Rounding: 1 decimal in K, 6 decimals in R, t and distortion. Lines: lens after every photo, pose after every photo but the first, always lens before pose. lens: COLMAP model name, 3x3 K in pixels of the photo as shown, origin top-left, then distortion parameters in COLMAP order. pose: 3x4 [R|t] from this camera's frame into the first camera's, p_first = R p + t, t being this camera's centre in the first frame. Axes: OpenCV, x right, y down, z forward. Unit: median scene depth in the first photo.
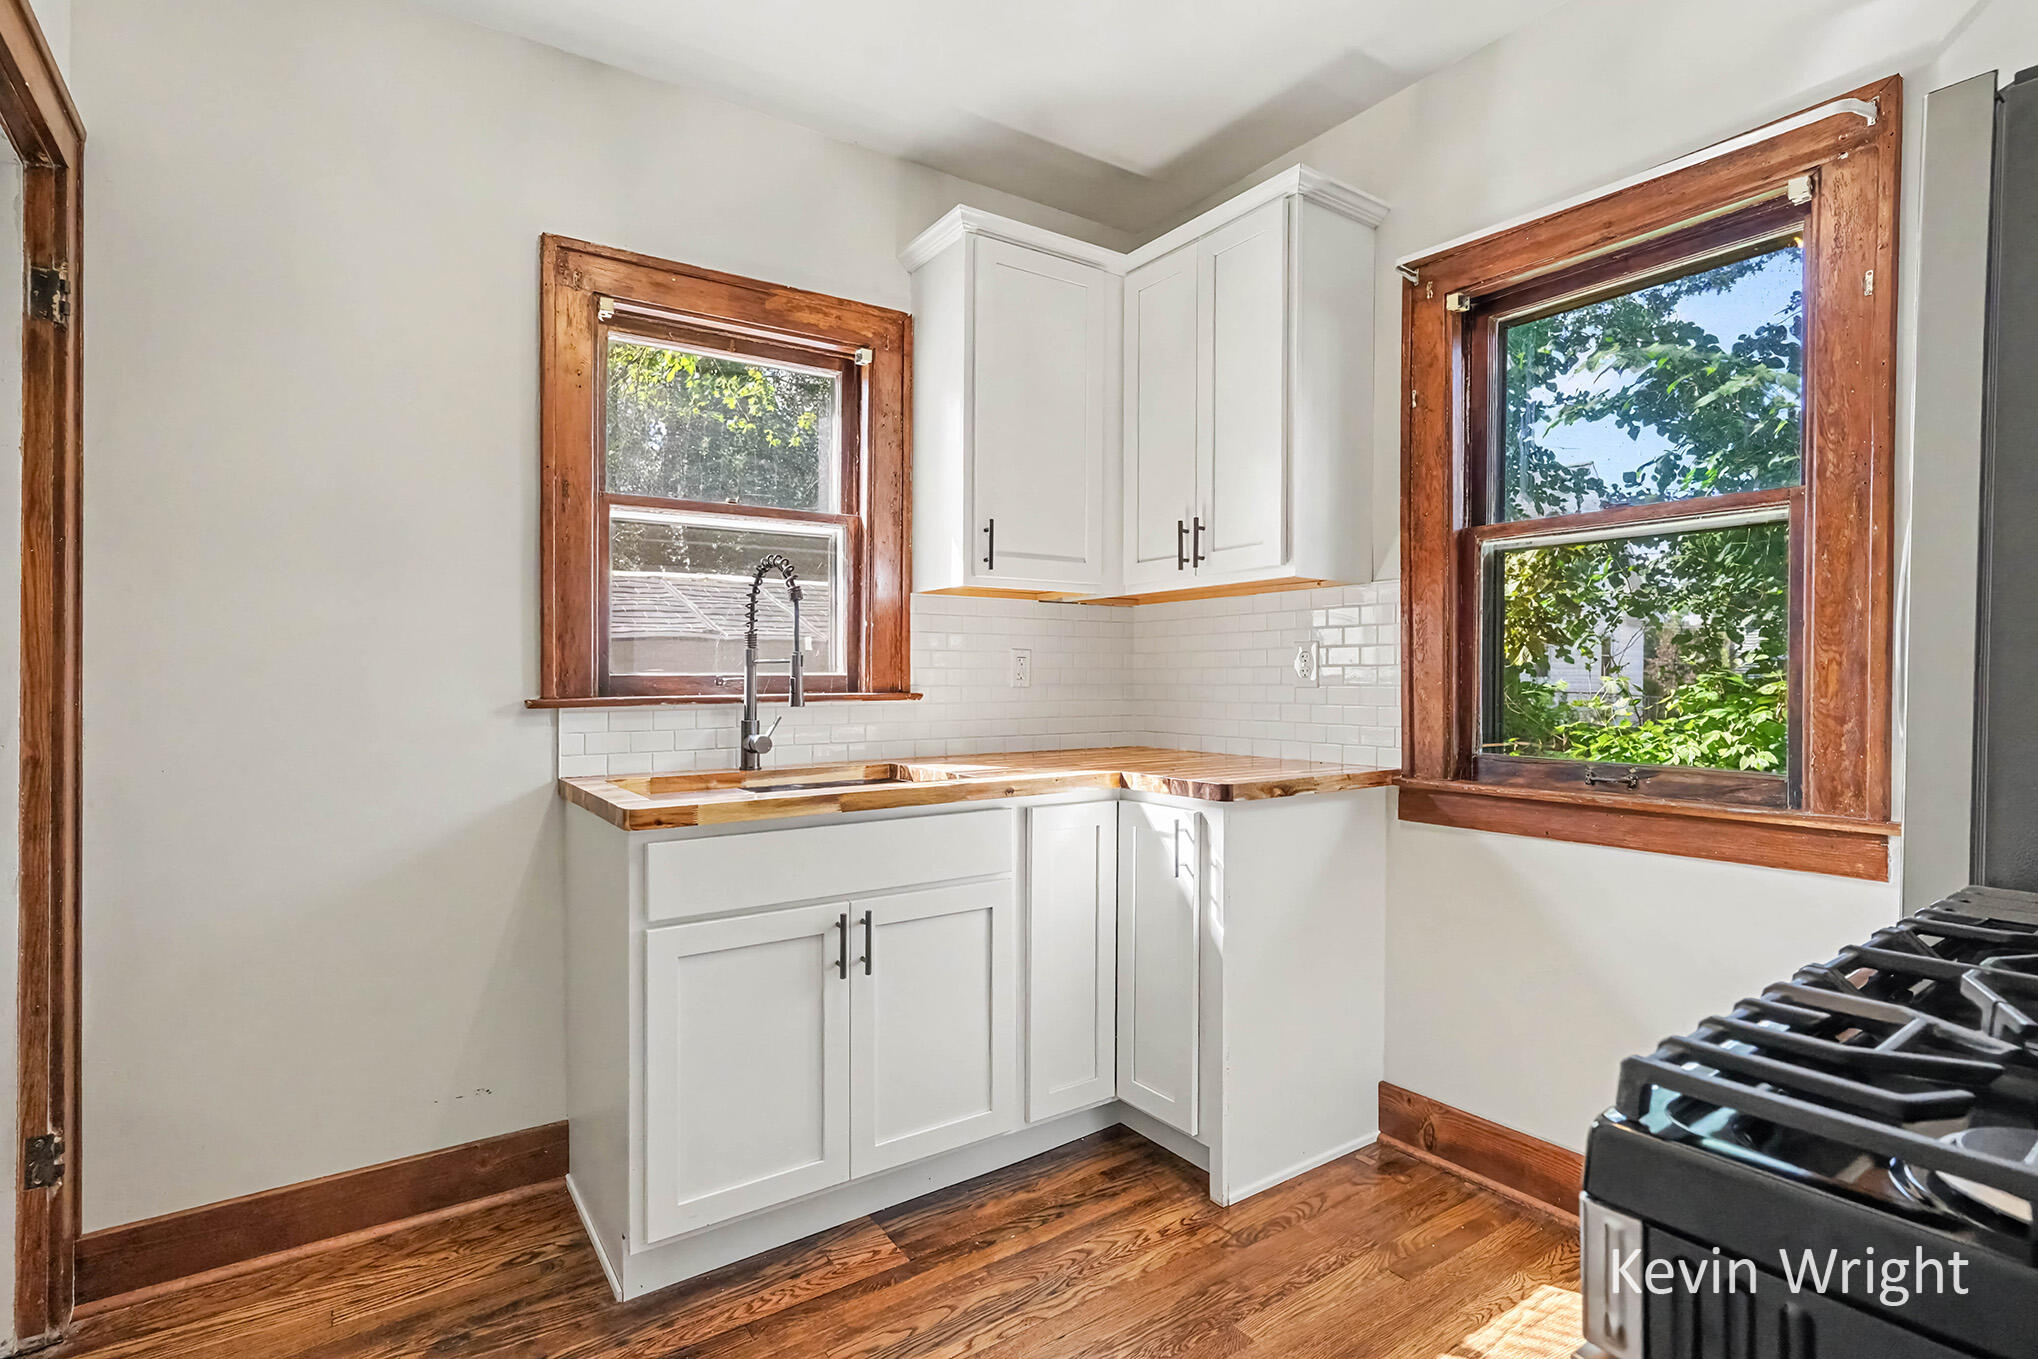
lens RADIAL K [[998.1, 0, 1021.5], [0, 998.1, 679.9], [0, 0, 1]] dist [-0.000604, -0.000156]
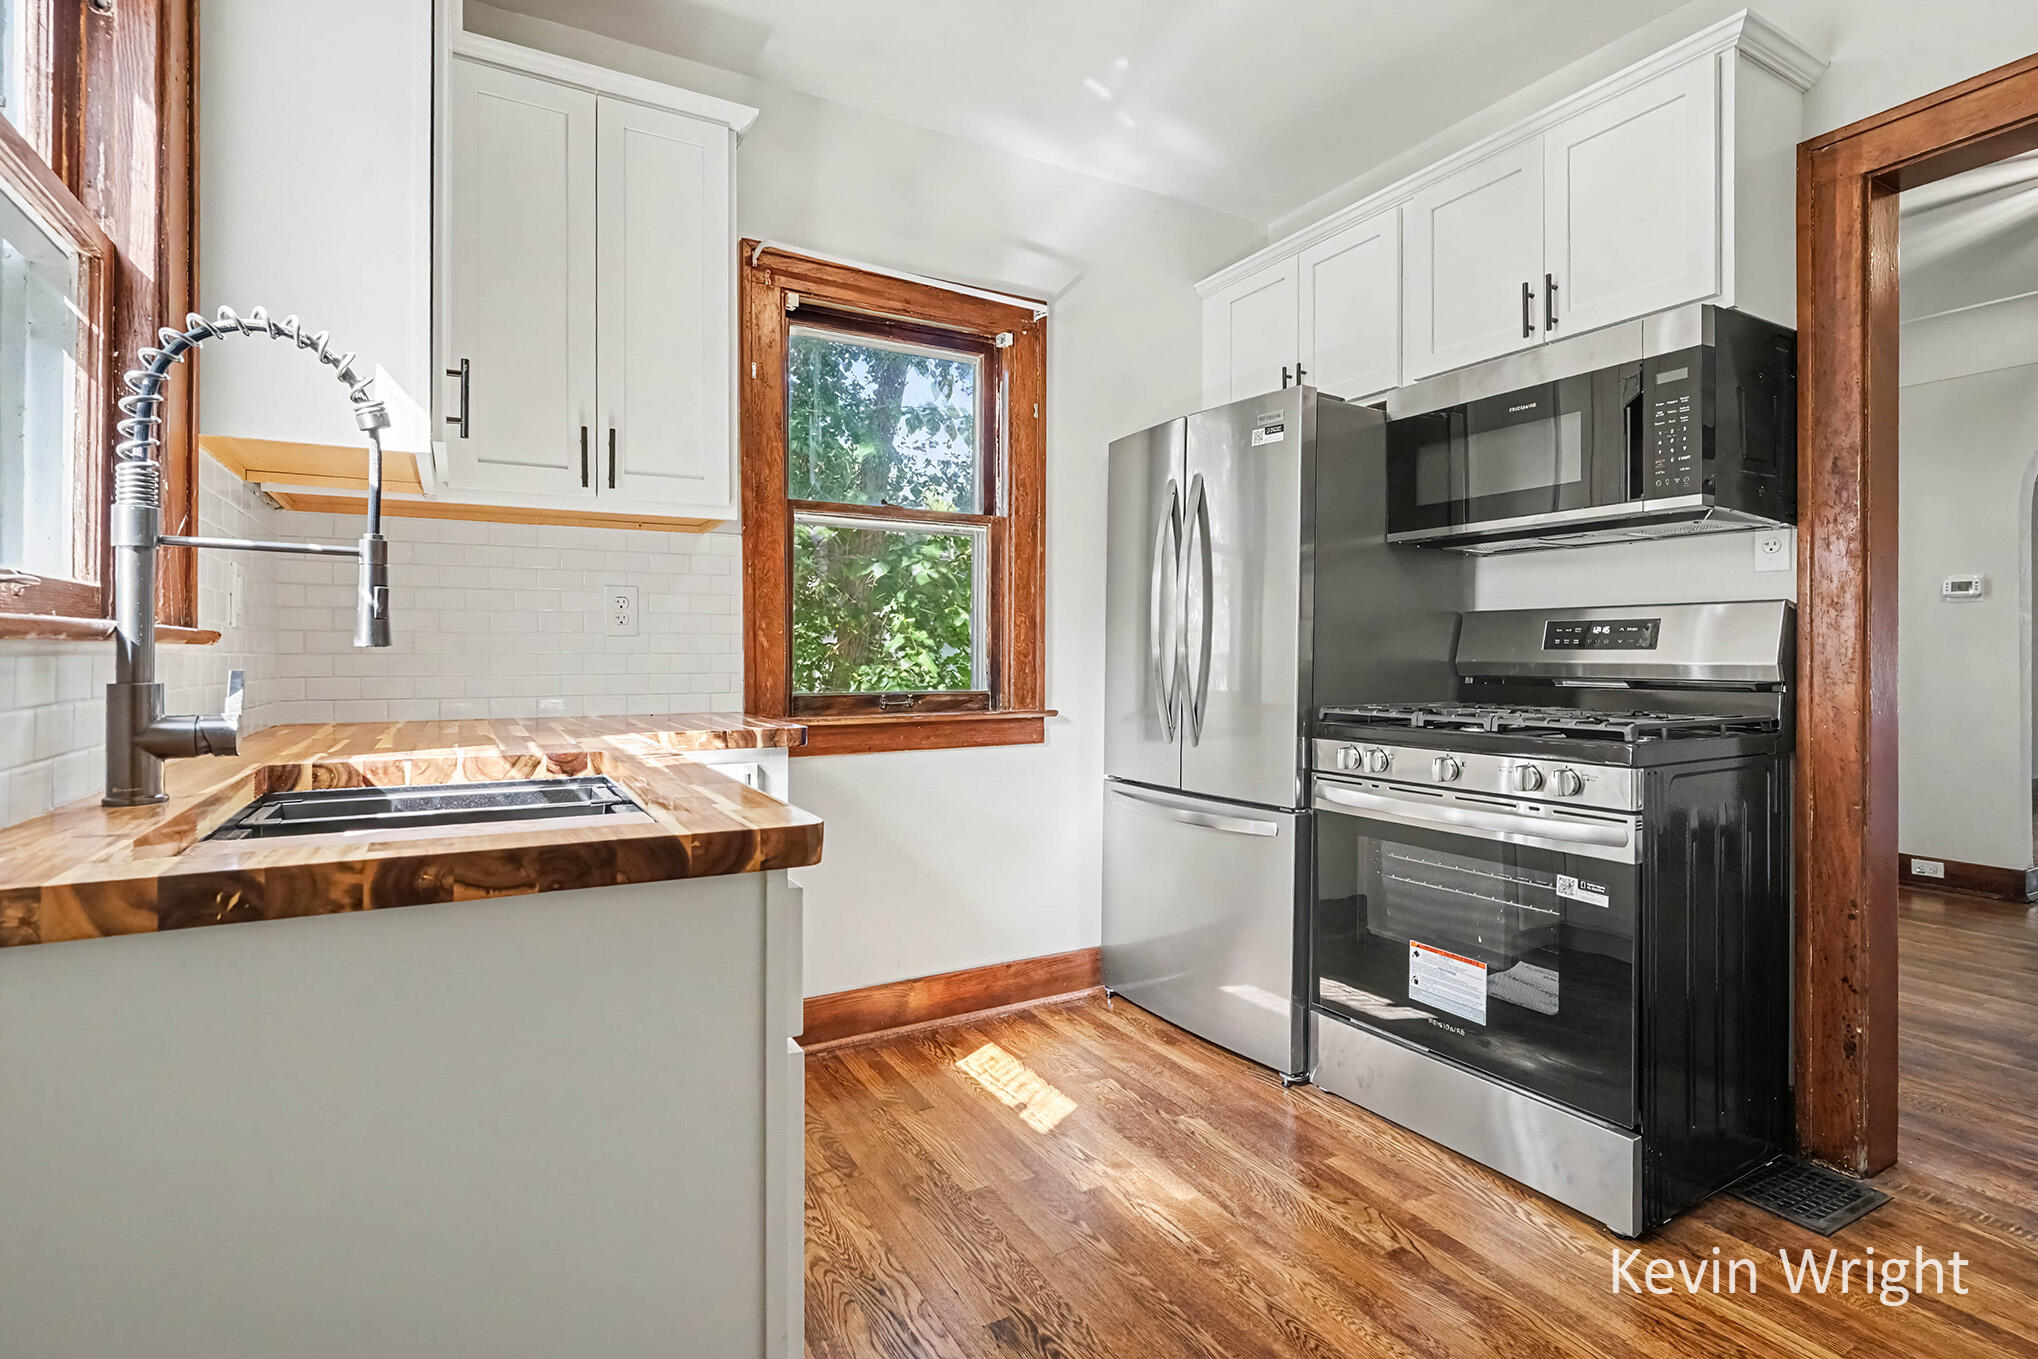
lens RADIAL K [[970.7, 0, 1018.3], [0, 970.7, 667.2], [0, 0, 1]] dist [0.001599, 0.000008]
pose [[0.104848, -0.010840, 0.994429, -0.725848], [0.001884, 0.999941, 0.010701, 0.035555], [-0.994486, 0.000752, 0.104862, 0.693335]]
